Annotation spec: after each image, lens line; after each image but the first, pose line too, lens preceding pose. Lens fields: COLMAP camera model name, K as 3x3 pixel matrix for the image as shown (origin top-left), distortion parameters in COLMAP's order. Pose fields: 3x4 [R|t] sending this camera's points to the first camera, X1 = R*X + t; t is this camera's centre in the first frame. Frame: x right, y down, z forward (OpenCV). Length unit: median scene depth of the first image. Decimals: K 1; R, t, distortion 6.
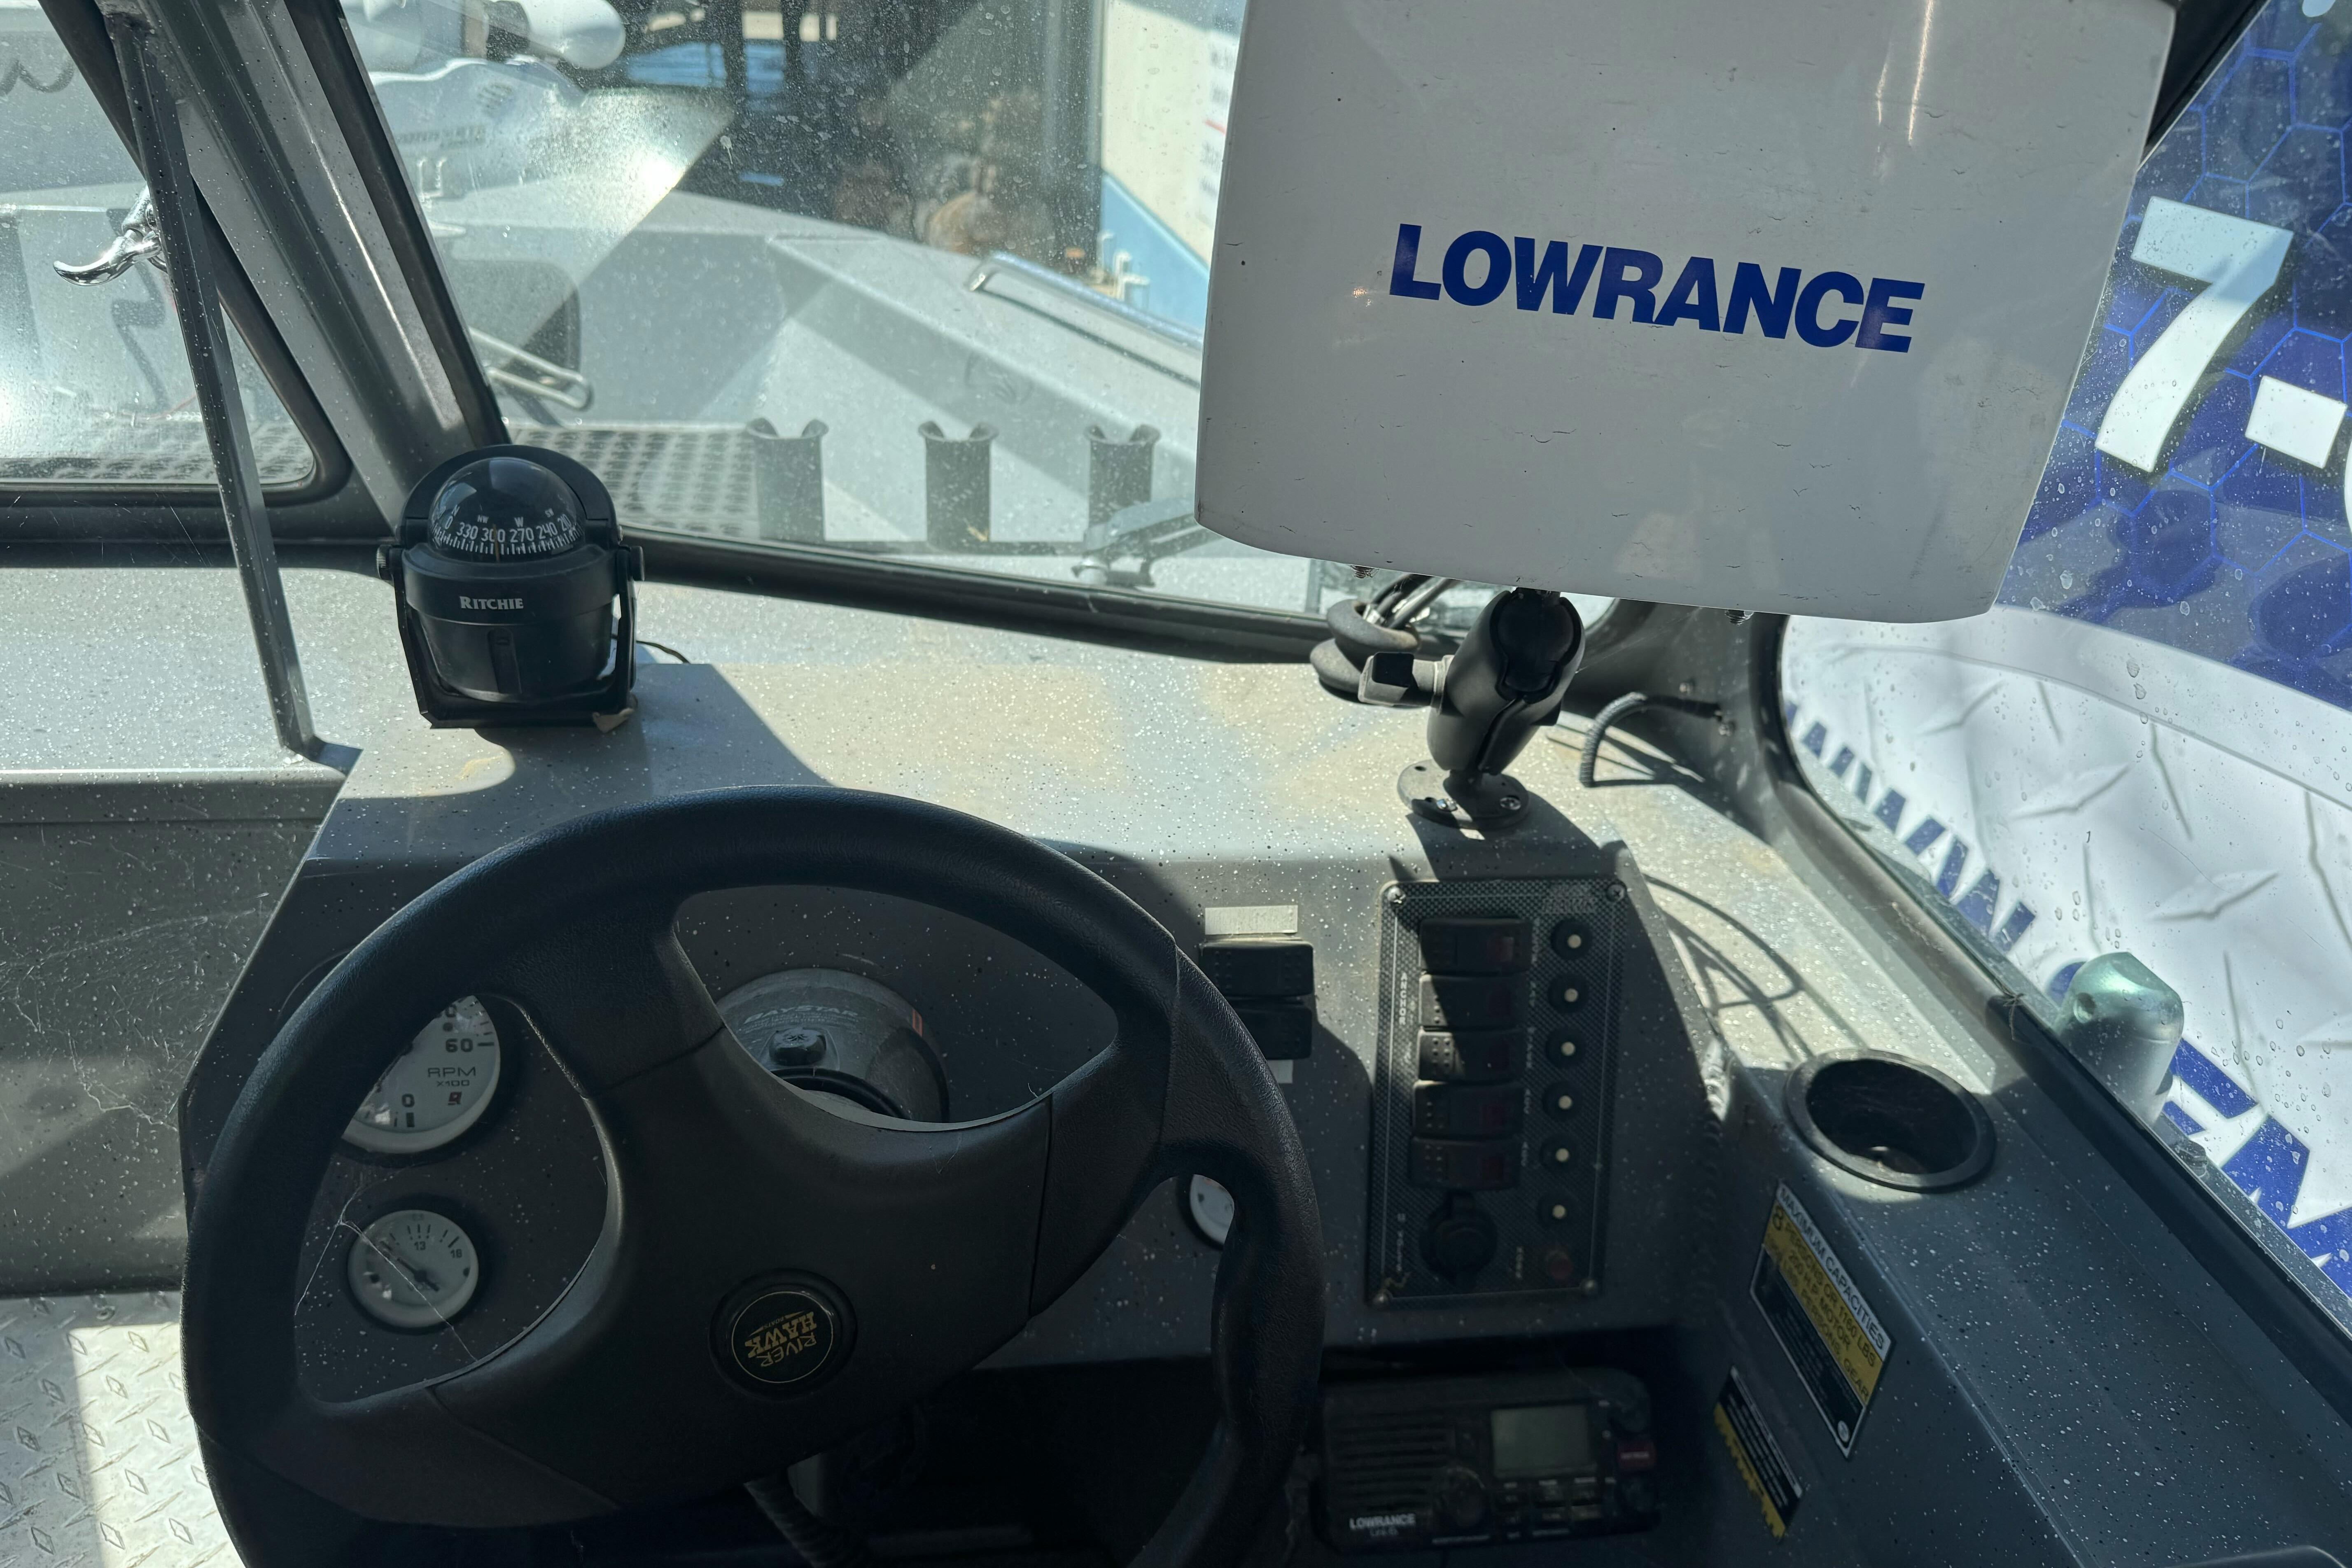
lens RADIAL K [[1644.2, 0, 1164.1], [0, 1644.2, 769.3], [0, 0, 1]] dist [0.152540, -0.298392]
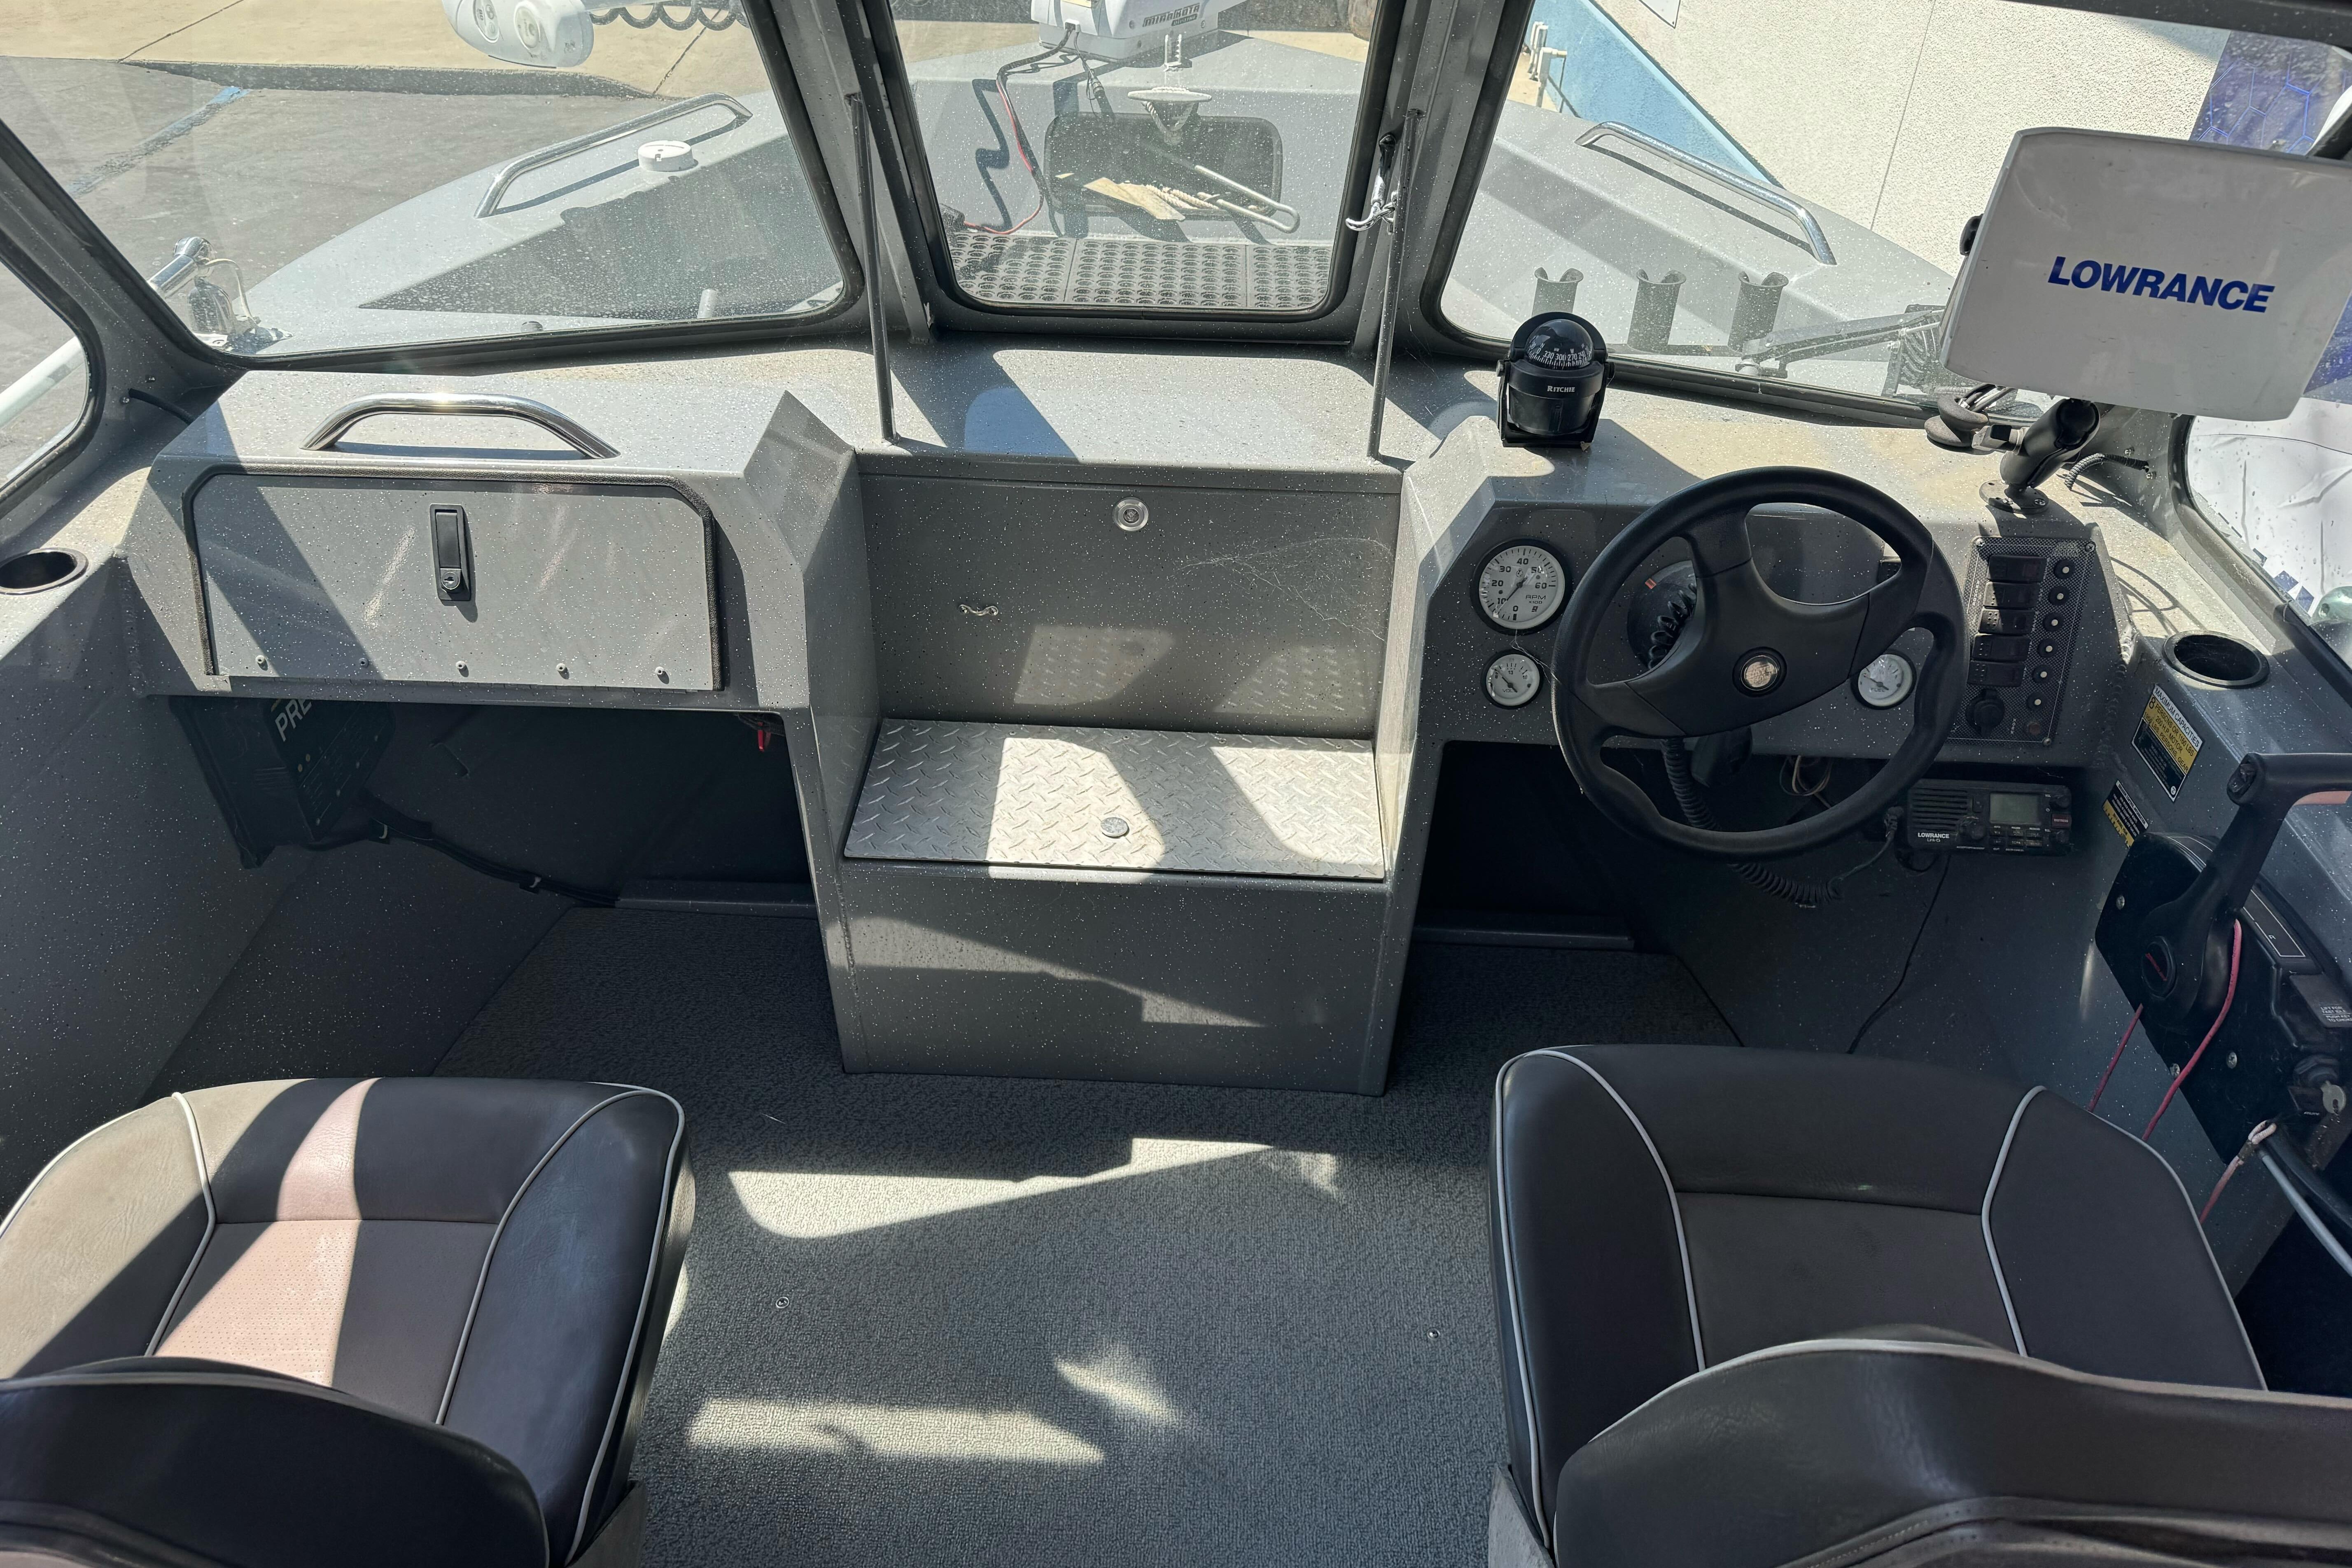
lens RADIAL K [[1669.2, 0, 1156.7], [0, 1669.2, 778.8], [0, 0, 1]] dist [-0.001184, 0.000675]
pose [[0.982571, 0.071083, -0.171762, -0.482438], [-0.044855, 0.987359, 0.152020, 0.093085], [0.180397, -0.141666, 0.973339, -1.246702]]
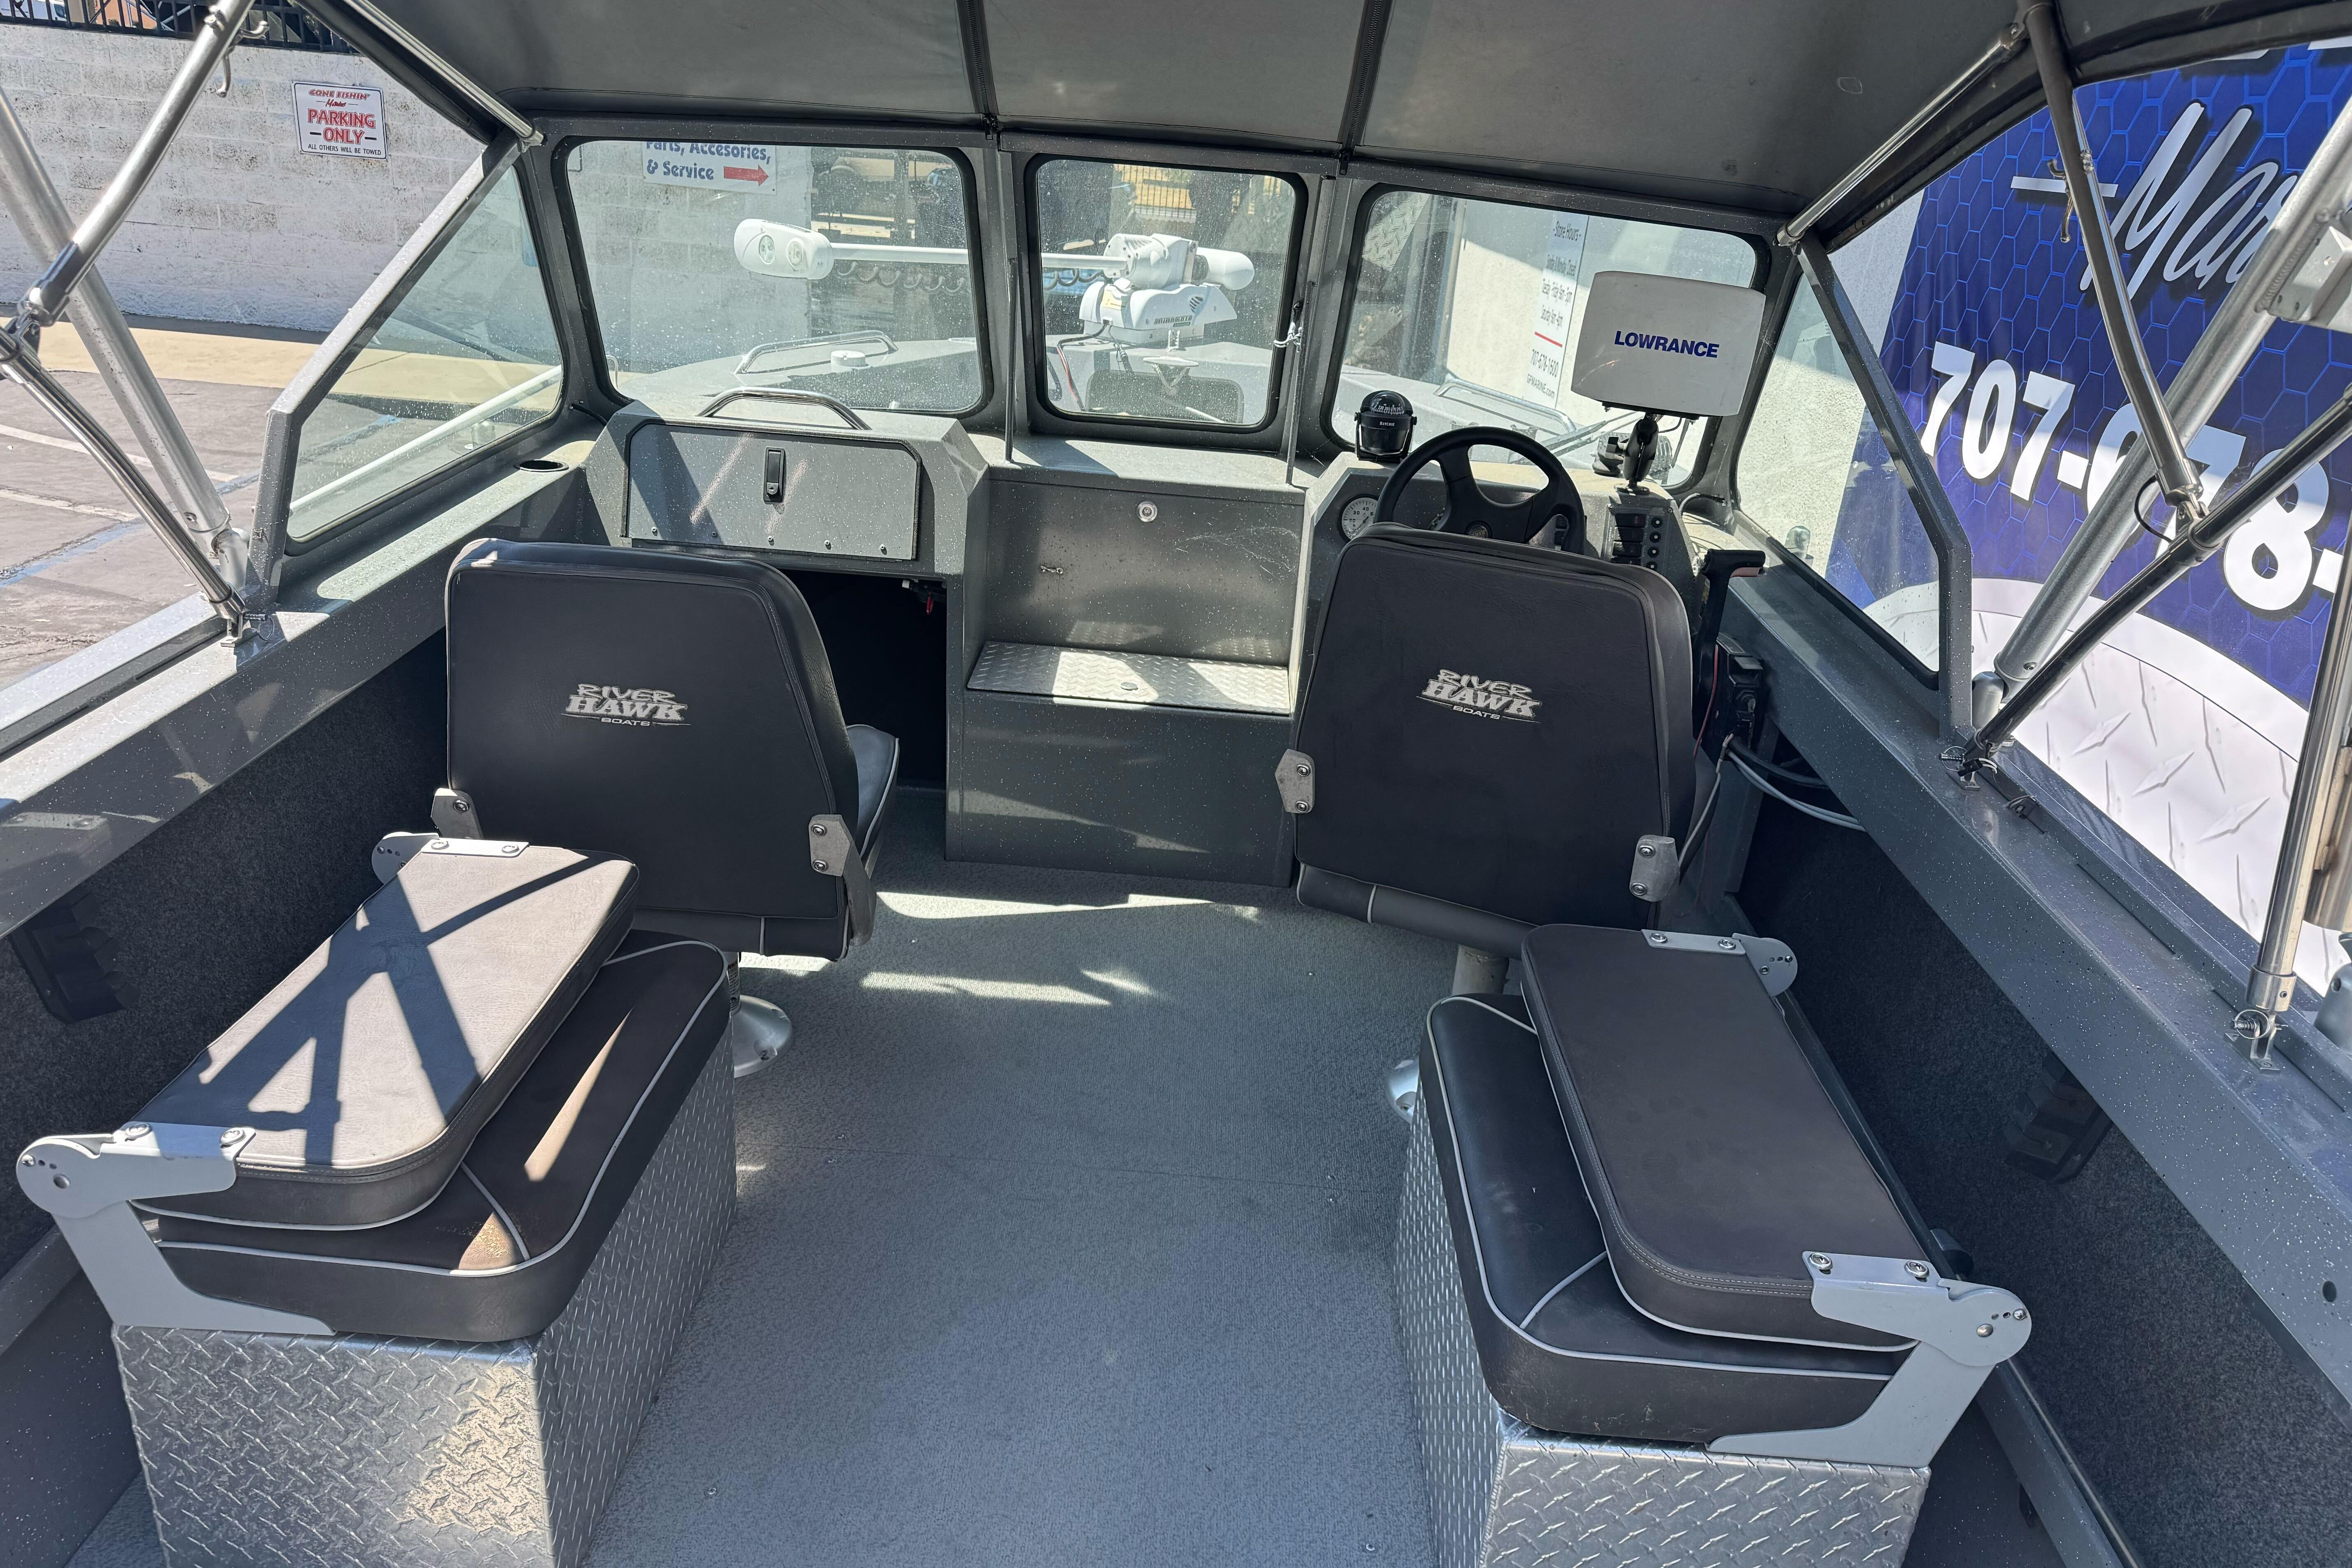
lens RADIAL K [[1648.3, 0, 1174.9], [0, 1648.3, 807.3], [0, 0, 1]] dist [0.071878, -0.097344]
pose [[0.985179, 0.073994, -0.154751, -0.204794], [-0.087912, 0.992485, -0.085113, 1.148586], [0.147290, 0.097456, 0.984280, -2.795745]]
